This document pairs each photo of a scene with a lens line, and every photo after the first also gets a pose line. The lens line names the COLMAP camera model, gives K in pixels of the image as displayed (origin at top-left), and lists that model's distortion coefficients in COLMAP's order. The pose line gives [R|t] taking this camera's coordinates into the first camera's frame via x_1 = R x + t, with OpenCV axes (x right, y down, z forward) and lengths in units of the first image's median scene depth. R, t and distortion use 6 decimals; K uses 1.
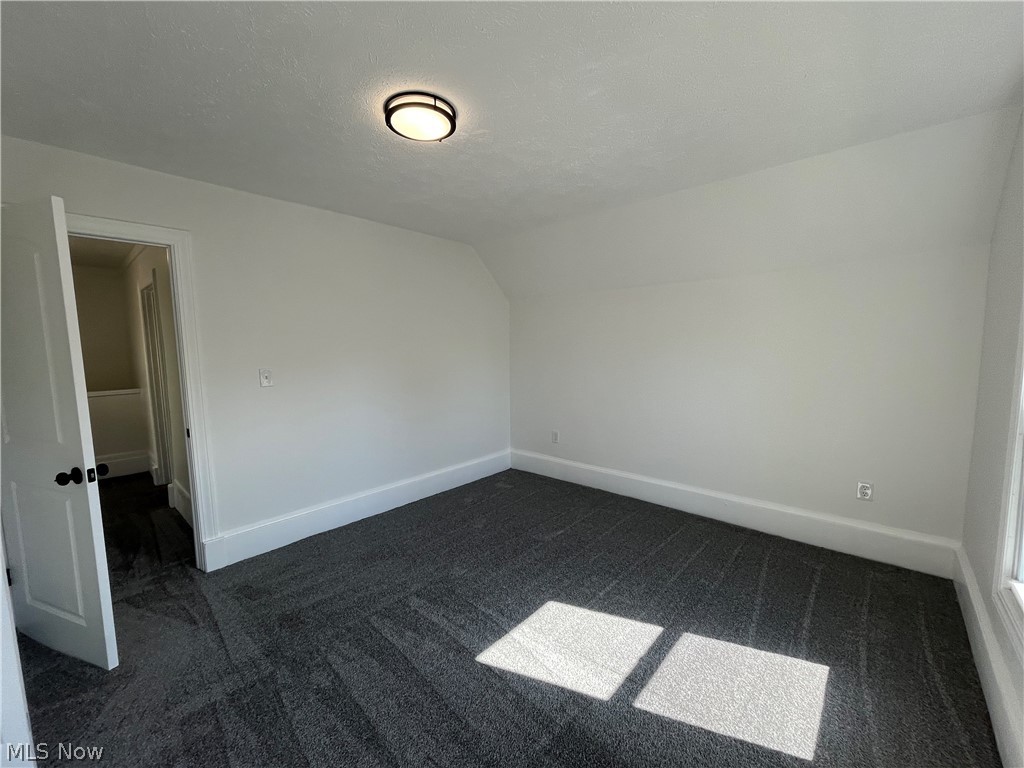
lens RADIAL K [[412.7, 0, 512.4], [0, 412.7, 389.5], [0, 0, 1]] dist [-0.000196, -0.001292]
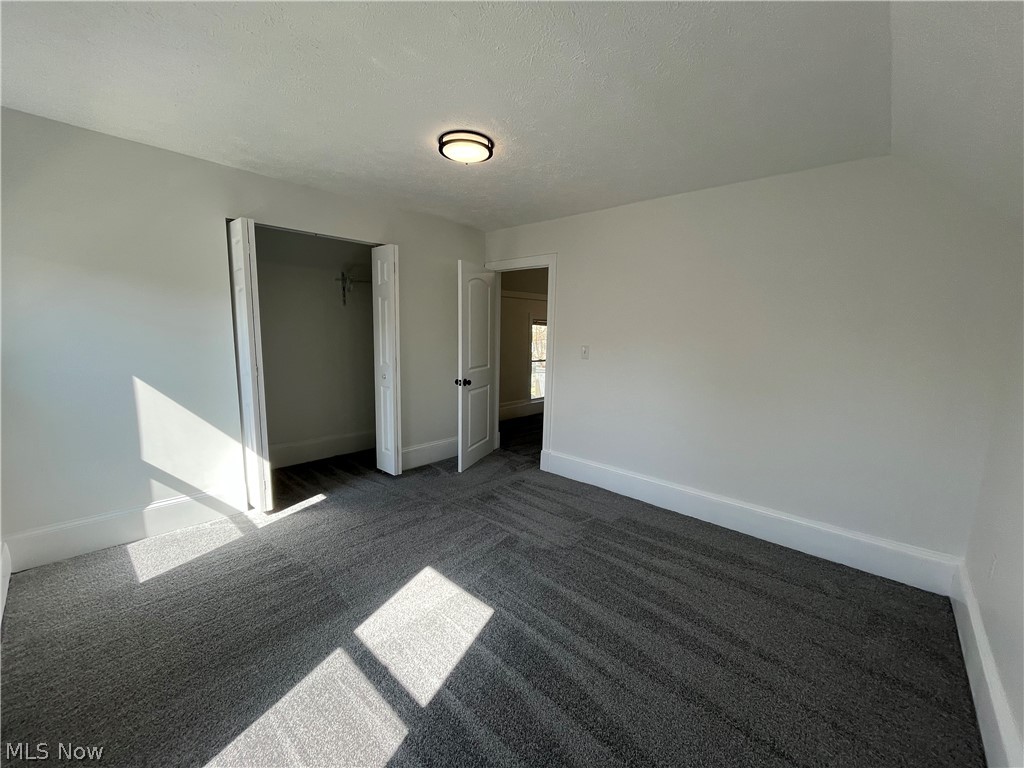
lens RADIAL K [[412.7, 0, 506.7], [0, 412.7, 382.0], [0, 0, 1]] dist [-0.000196, -0.001292]
pose [[-0.048207, 0.138062, -0.989250, 0.892770], [-0.115754, 0.982956, 0.142824, -0.115710], [0.992107, 0.121394, -0.031405, 0.967017]]
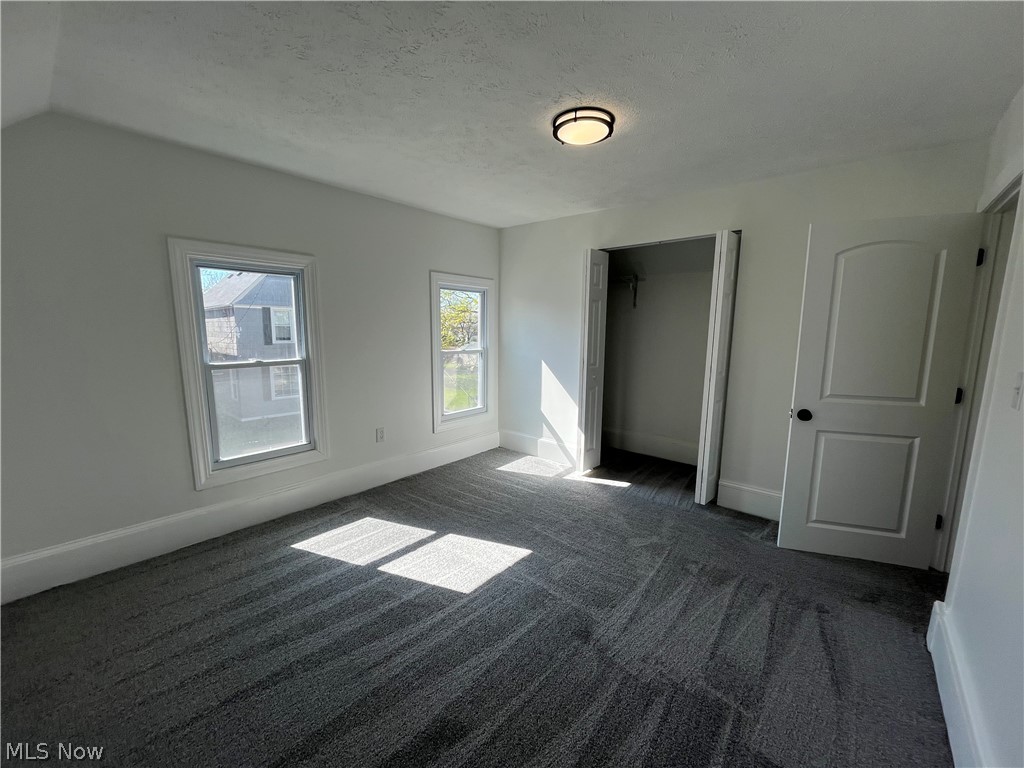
lens RADIAL K [[412.7, 0, 514.3], [0, 412.7, 383.6], [0, 0, 1]] dist [-0.000196, -0.001292]
pose [[-0.999939, 0.010732, -0.002780, -0.029098], [0.009778, 0.971941, 0.235020, -0.195243], [0.005224, 0.234979, -0.971986, 1.786219]]
